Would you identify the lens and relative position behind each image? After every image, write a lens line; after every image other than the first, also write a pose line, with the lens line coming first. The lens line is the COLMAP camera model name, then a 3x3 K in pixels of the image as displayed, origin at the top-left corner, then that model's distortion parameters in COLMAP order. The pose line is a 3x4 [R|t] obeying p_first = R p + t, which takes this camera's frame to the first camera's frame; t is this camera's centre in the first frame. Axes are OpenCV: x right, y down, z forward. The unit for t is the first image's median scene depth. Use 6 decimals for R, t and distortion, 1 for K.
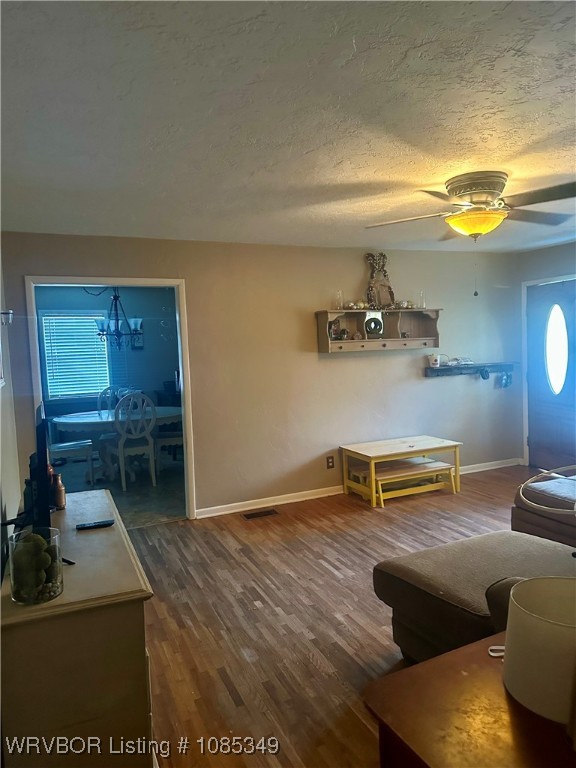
lens RADIAL K [[539.4, 0, 290.6], [0, 539.4, 381.1], [0, 0, 1]] dist [0.000427, -0.001787]
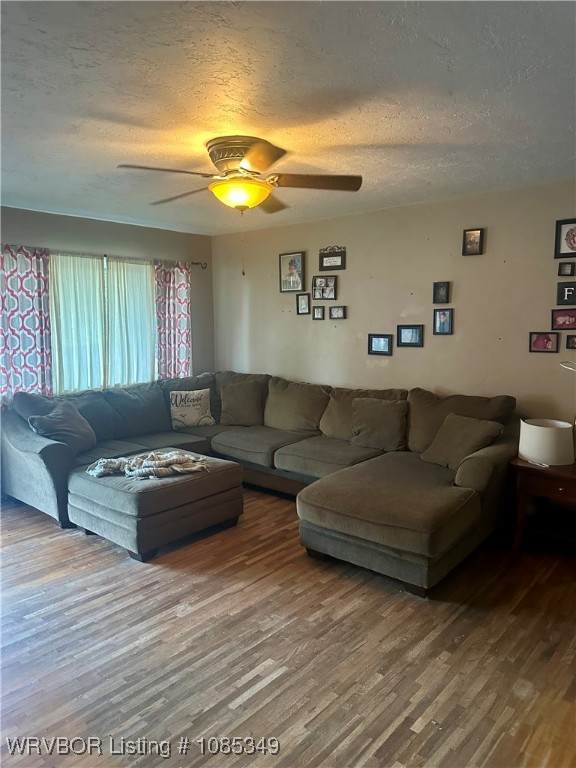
lens RADIAL K [[539.4, 0, 291.3], [0, 539.4, 388.1], [0, 0, 1]] dist [0.000427, -0.001787]
pose [[-0.418499, -0.079795, 0.904705, -0.495094], [0.081161, 0.988862, 0.124761, -0.070505], [-0.904584, 0.125639, -0.407361, 1.223328]]
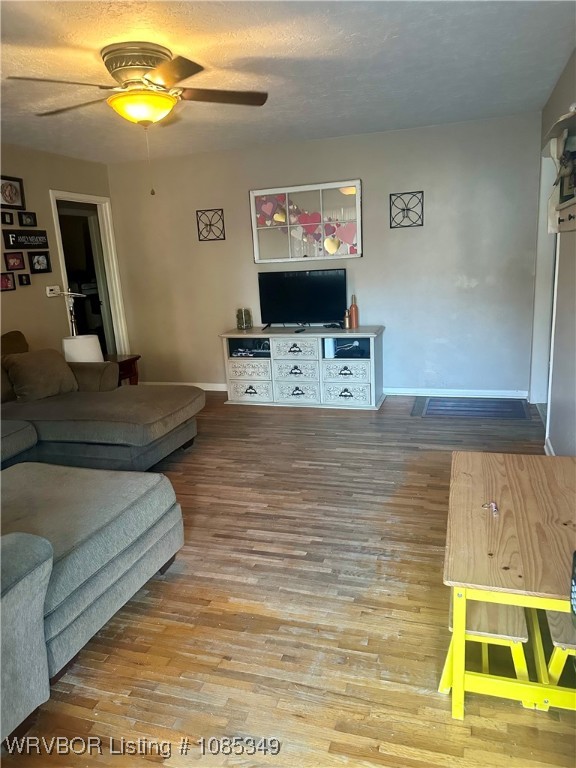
lens RADIAL K [[539.4, 0, 291.6], [0, 539.4, 385.2], [0, 0, 1]] dist [0.000427, -0.001787]
pose [[-0.674127, 0.241074, -0.698167, 0.824164], [0.033769, 0.954308, 0.296912, -0.106744], [0.737844, 0.176580, -0.651465, 1.672131]]
